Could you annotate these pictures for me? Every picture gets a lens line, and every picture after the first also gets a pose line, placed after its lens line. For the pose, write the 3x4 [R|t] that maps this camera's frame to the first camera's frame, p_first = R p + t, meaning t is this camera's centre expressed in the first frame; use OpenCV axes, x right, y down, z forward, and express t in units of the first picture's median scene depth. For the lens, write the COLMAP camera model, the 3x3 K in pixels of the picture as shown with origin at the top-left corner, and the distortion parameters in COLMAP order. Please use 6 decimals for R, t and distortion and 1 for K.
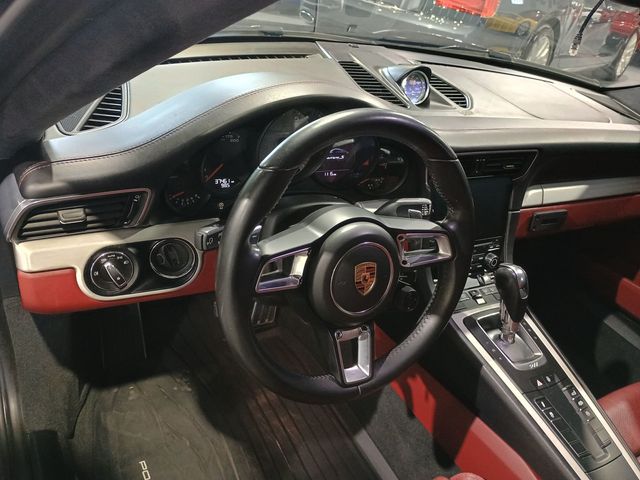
lens RADIAL K [[551.4, 0, 331.1], [0, 551.4, 243.8], [0, 0, 1]] dist [0.063181, -0.084330]
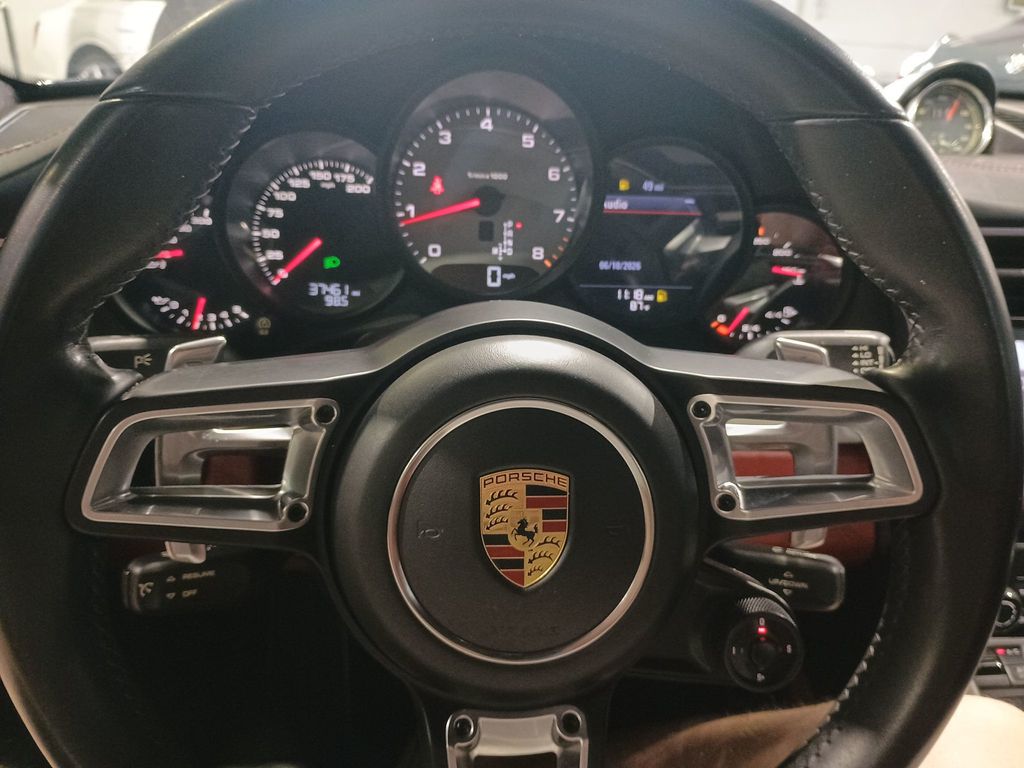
lens RADIAL K [[913.5, 0, 508.8], [0, 913.5, 397.4], [0, 0, 1]] dist [0.042394, -0.084150]
pose [[0.896534, 0.020447, -0.442503, 0.249515], [-0.113504, 0.976189, -0.184857, 0.082577], [0.428187, 0.215957, 0.877507, 0.544646]]
